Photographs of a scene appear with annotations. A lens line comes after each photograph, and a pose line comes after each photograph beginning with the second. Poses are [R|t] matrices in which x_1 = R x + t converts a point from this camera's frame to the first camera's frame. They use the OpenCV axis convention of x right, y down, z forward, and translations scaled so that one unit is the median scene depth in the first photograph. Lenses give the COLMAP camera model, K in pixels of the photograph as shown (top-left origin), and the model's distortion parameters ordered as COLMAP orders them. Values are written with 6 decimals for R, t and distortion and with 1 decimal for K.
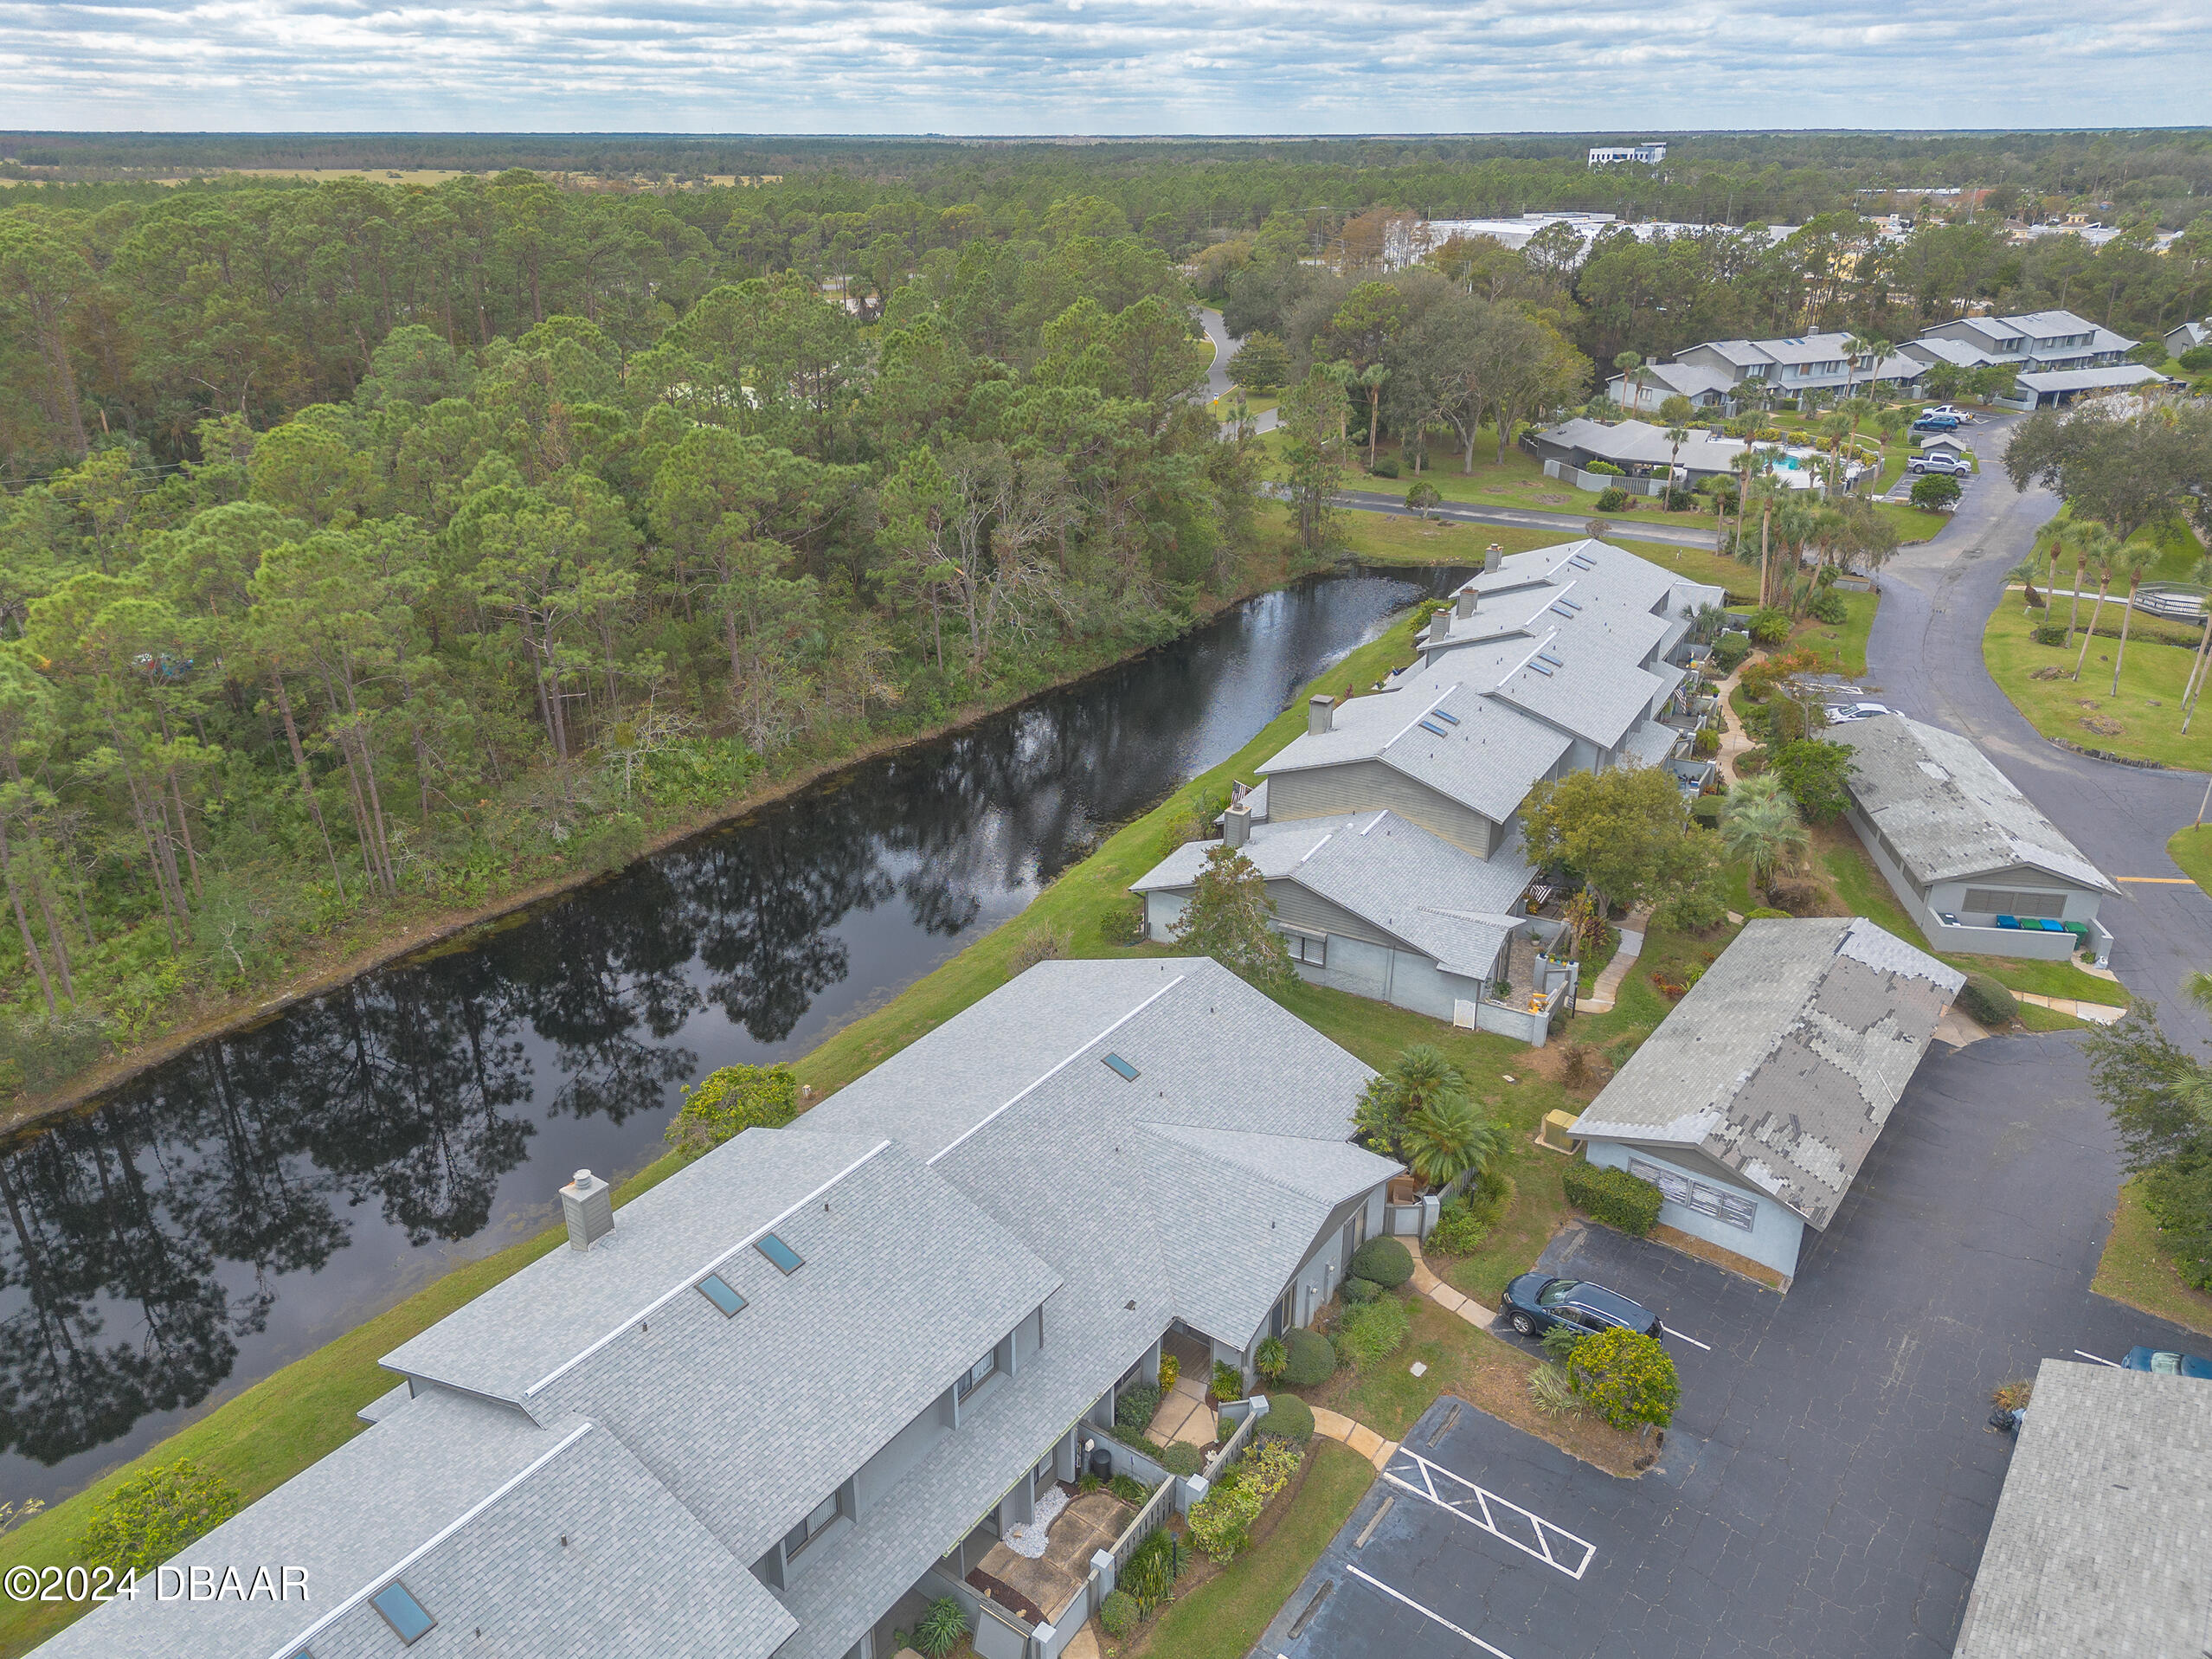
lens RADIAL K [[1552.1, 0, 1106.0], [0, 1552.1, 829.5], [0, 0, 1]] dist [0.092434, -0.097861]
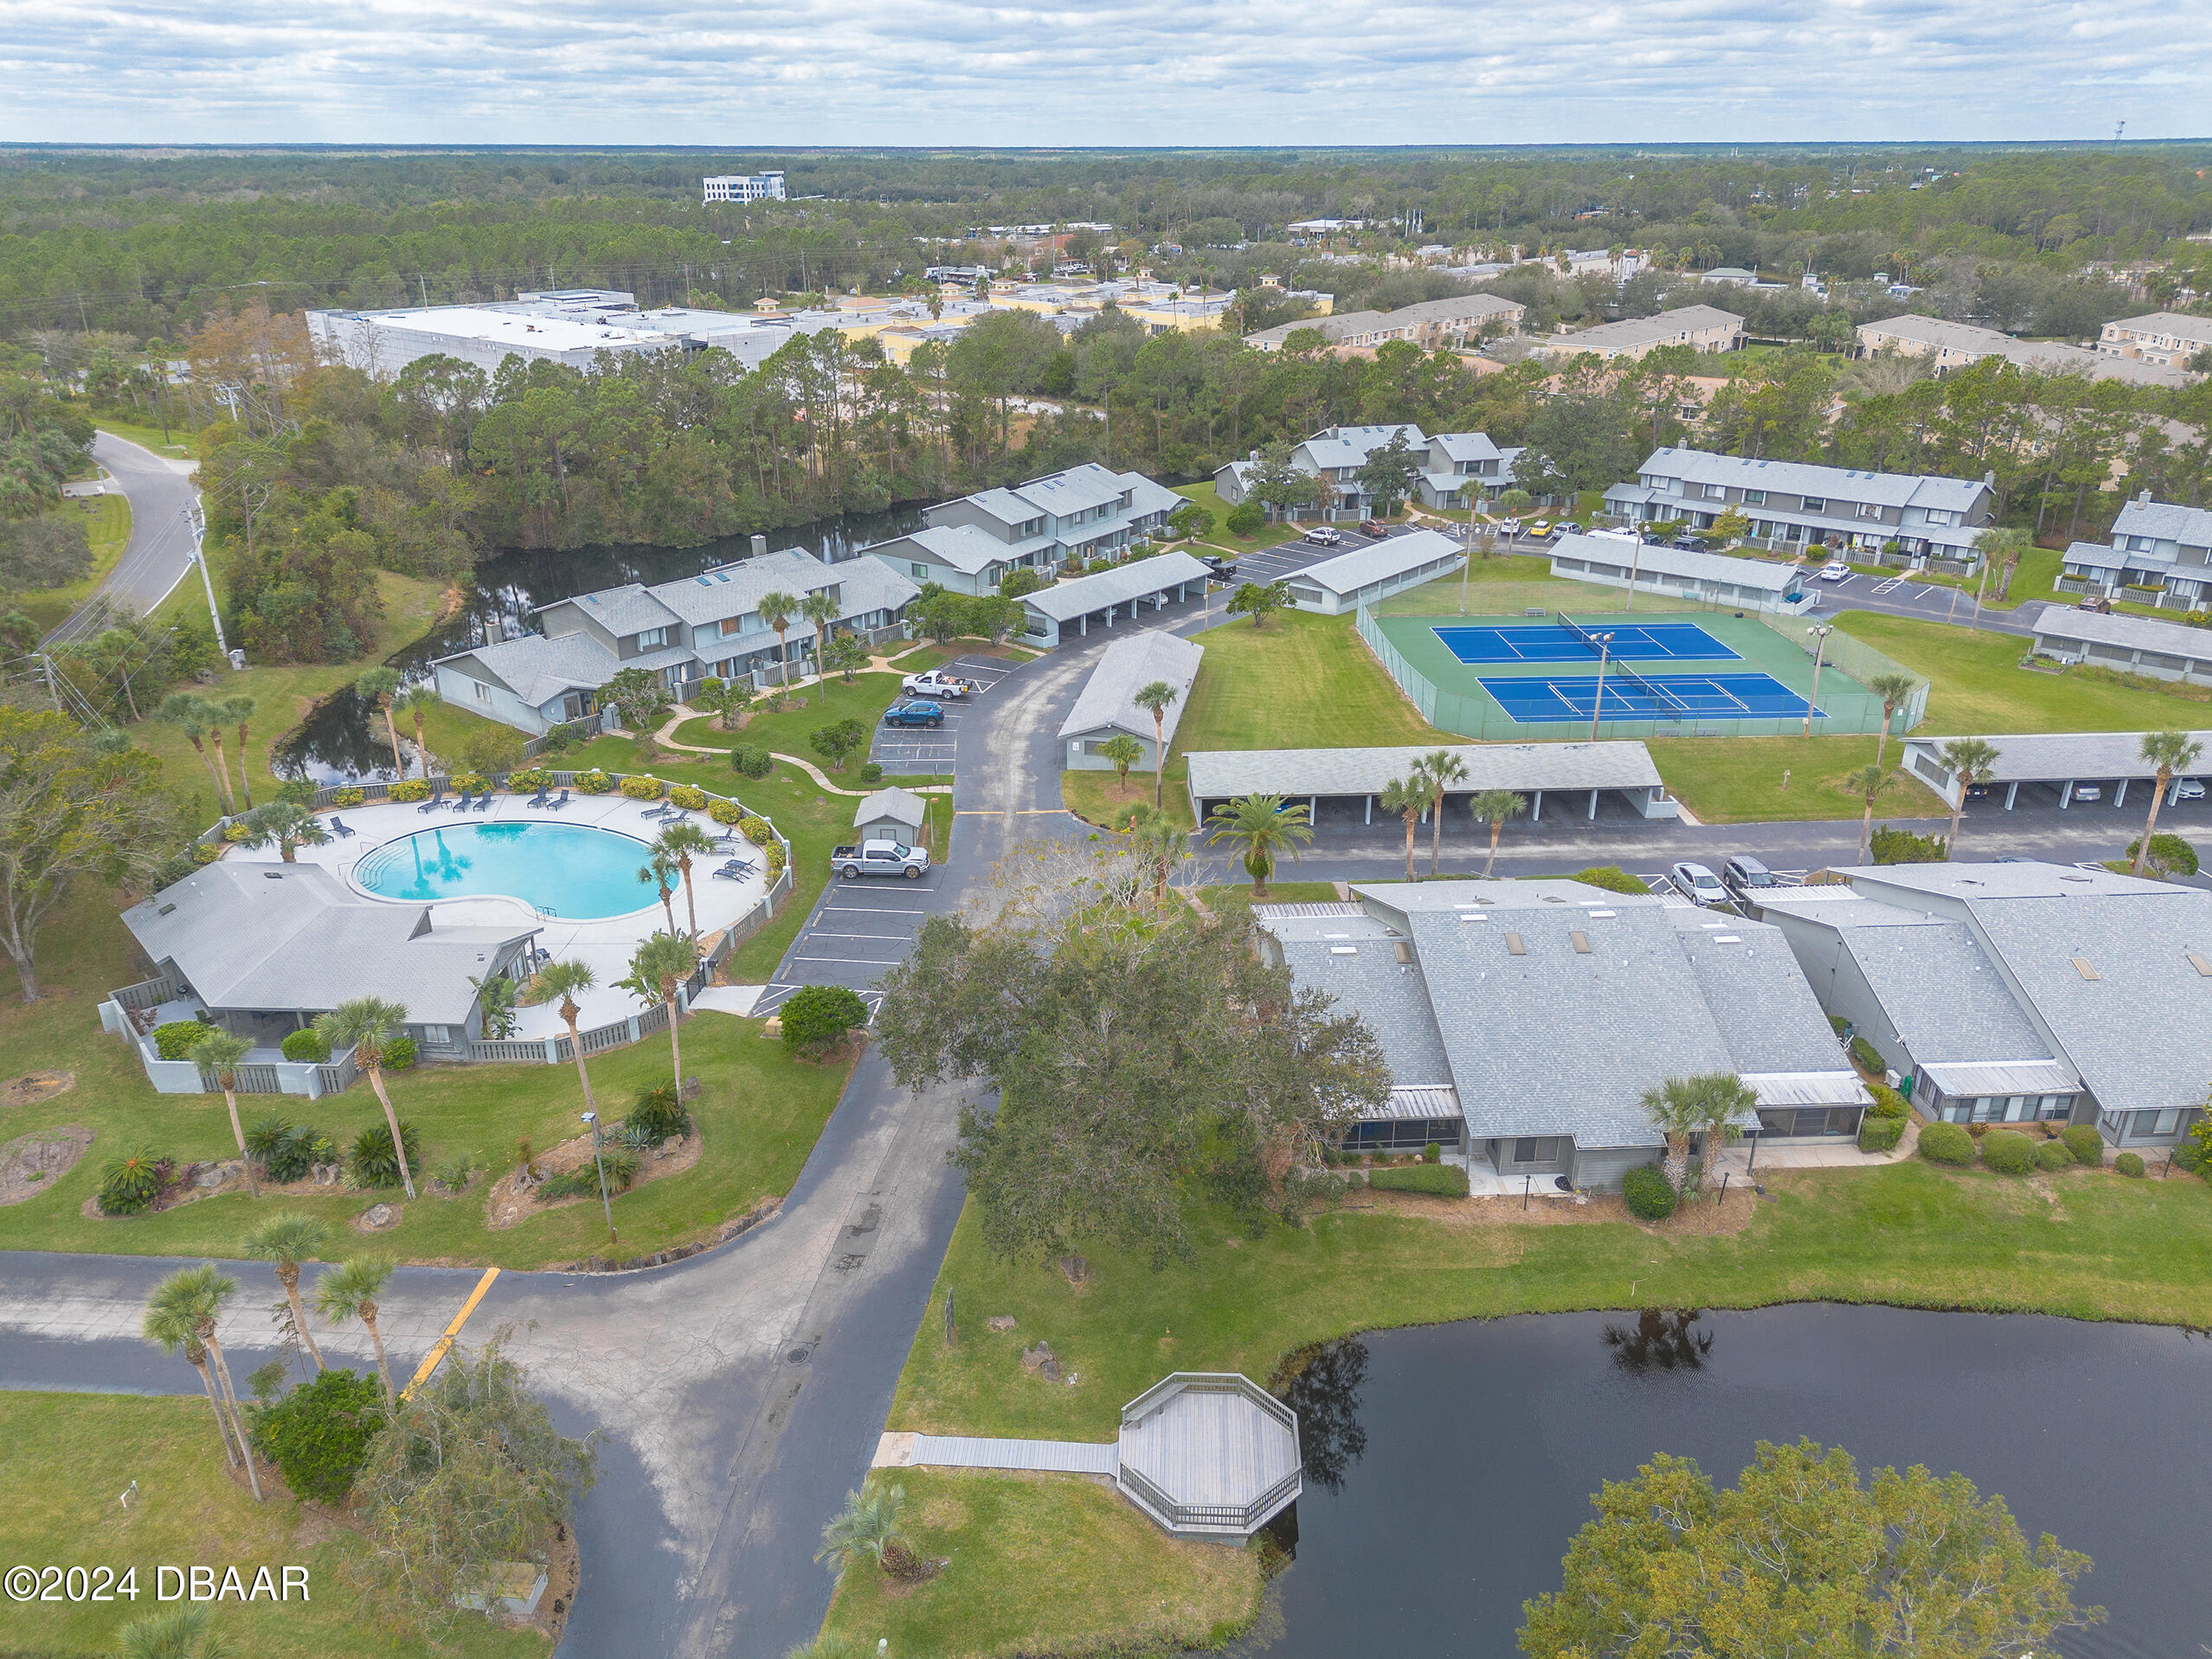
lens RADIAL K [[1552.1, 0, 1106.0], [0, 1552.1, 829.5], [0, 0, 1]] dist [0.092434, -0.097861]
pose [[0.889391, -0.179414, 0.420470, 0.265985], [0.182672, 0.982624, 0.032891, -0.182983], [-0.419065, 0.047555, 0.906710, 0.320985]]
